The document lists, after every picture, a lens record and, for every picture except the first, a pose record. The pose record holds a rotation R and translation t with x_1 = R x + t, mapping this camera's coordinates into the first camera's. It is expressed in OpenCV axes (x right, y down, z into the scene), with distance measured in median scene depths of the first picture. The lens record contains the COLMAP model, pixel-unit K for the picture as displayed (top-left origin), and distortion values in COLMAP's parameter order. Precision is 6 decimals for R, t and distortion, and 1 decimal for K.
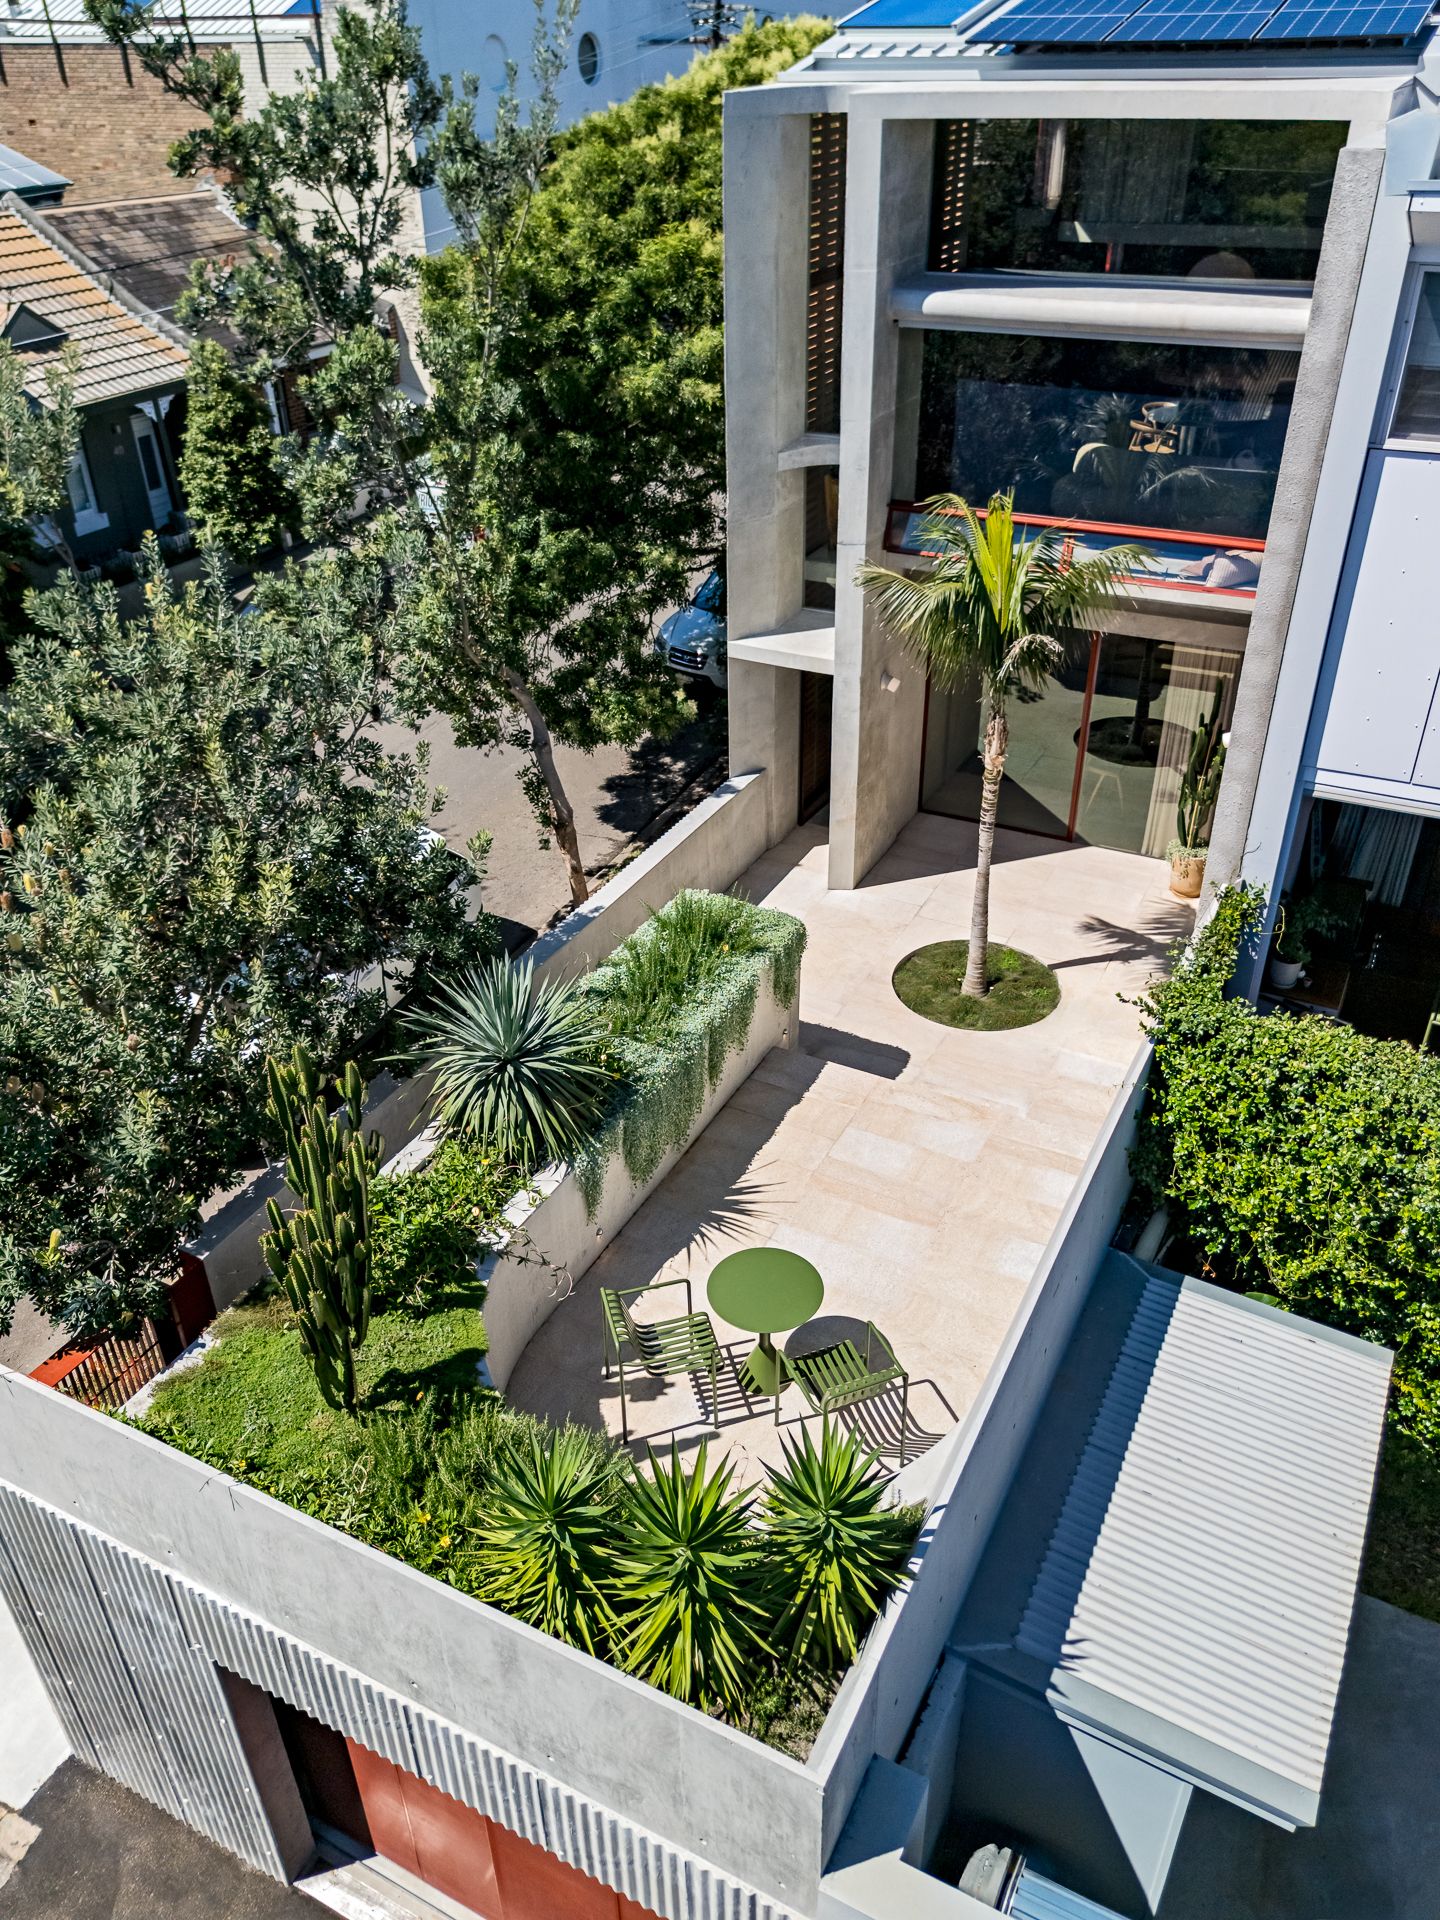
lens RADIAL K [[1441.3, 0, 720.0], [0, 1441.3, 960.0], [0, 0, 1]] dist [0.032047, -0.003294]
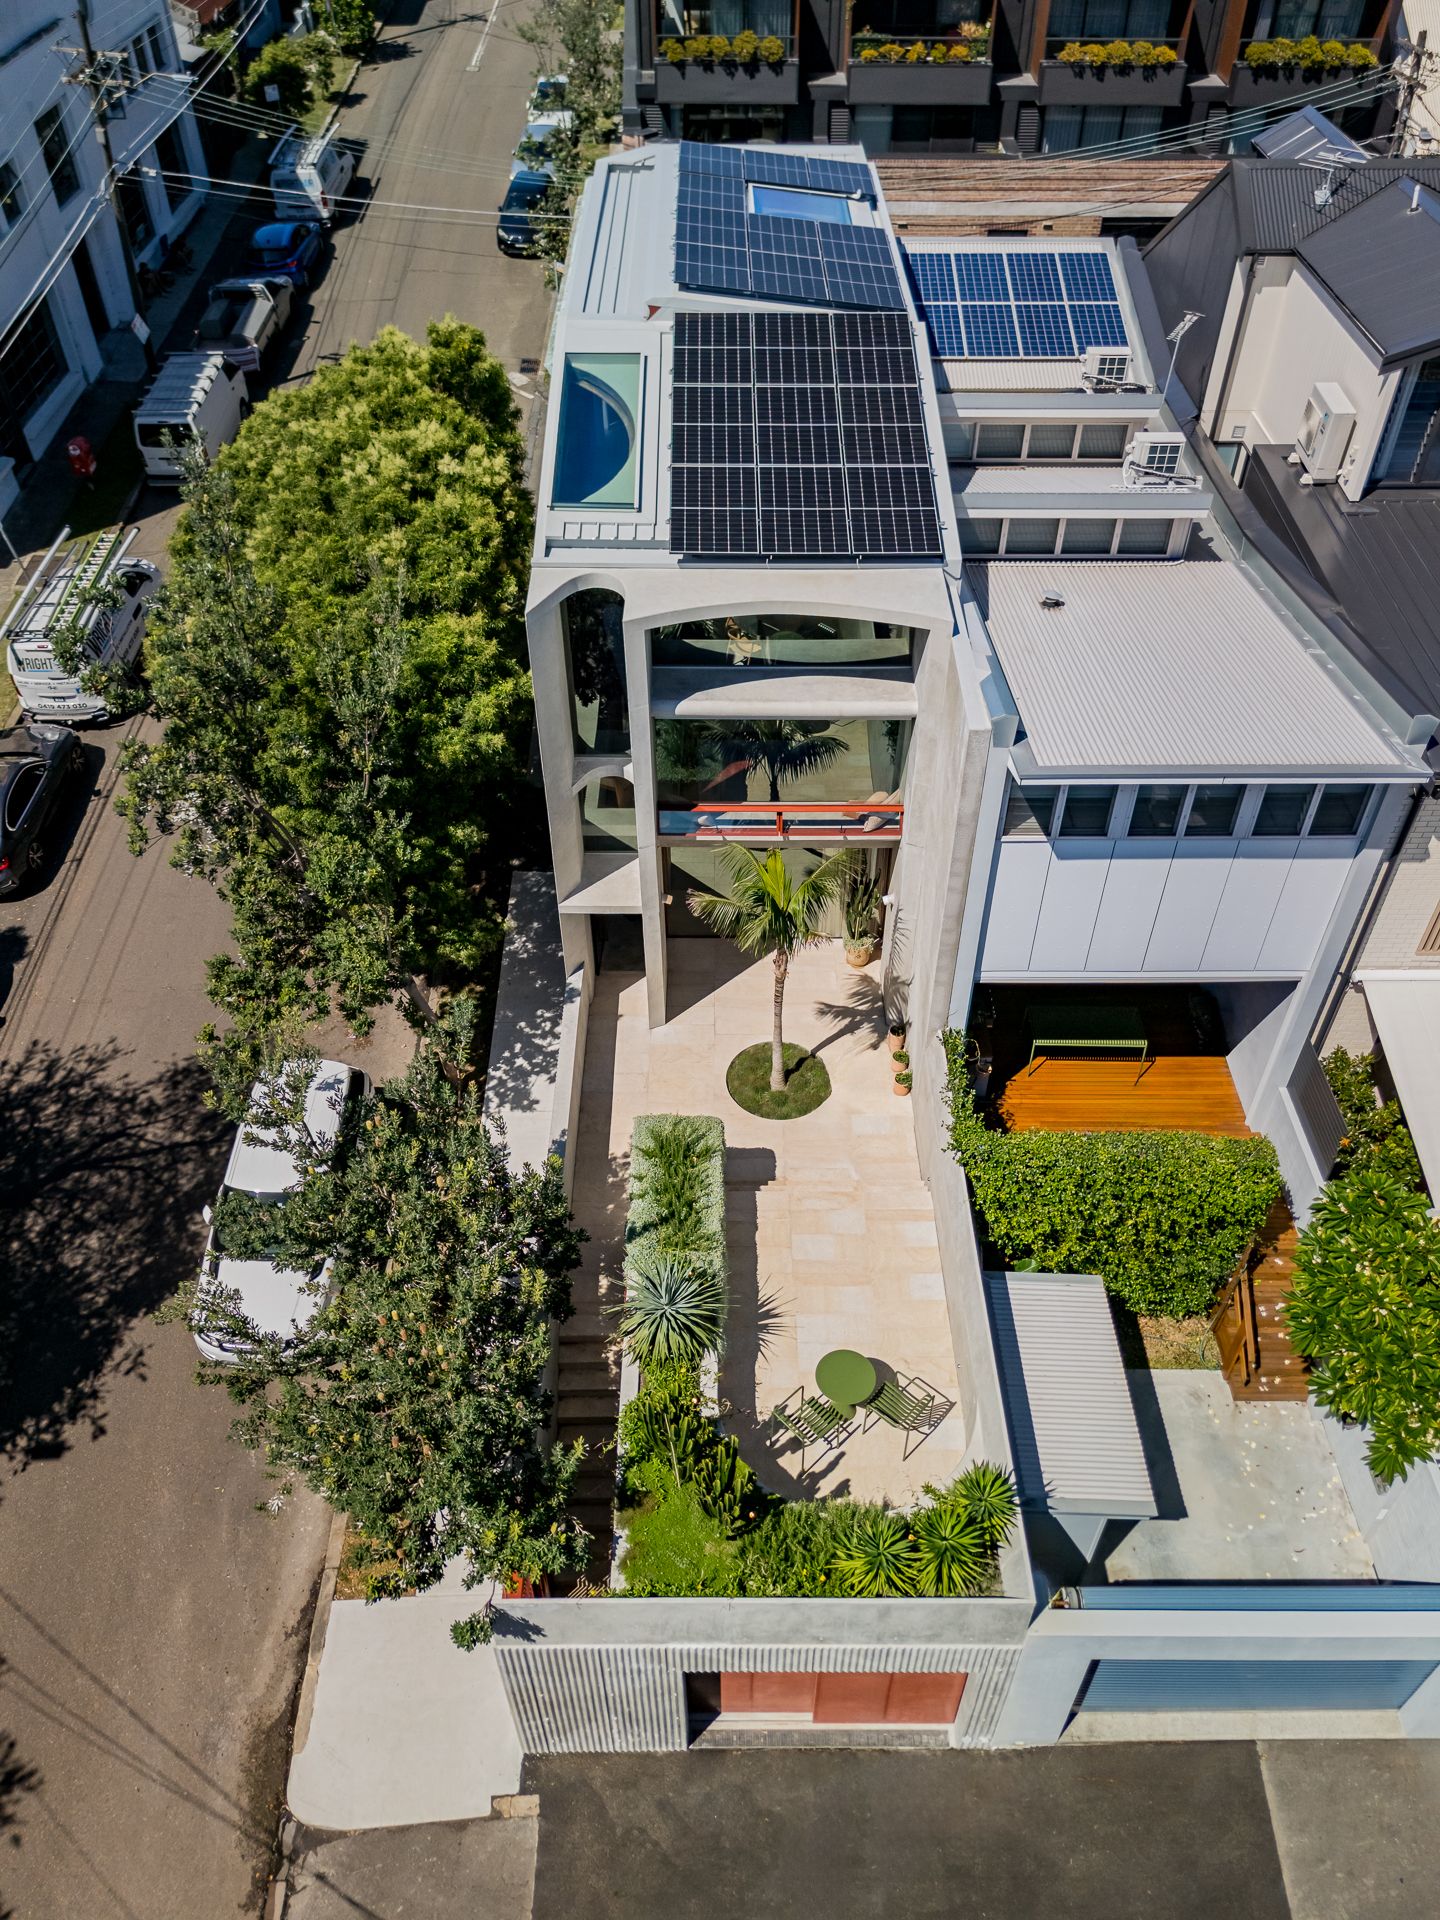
lens RADIAL K [[1421.0, 0, 720.0], [0, 1421.0, 960.0], [0, 0, 1]] dist [0.050249, 0.000320]
pose [[0.886055, -0.311564, 0.343269, -0.490538], [0.238101, 0.941202, 0.239679, -0.650556], [-0.397761, -0.130636, 0.908141, -0.492949]]
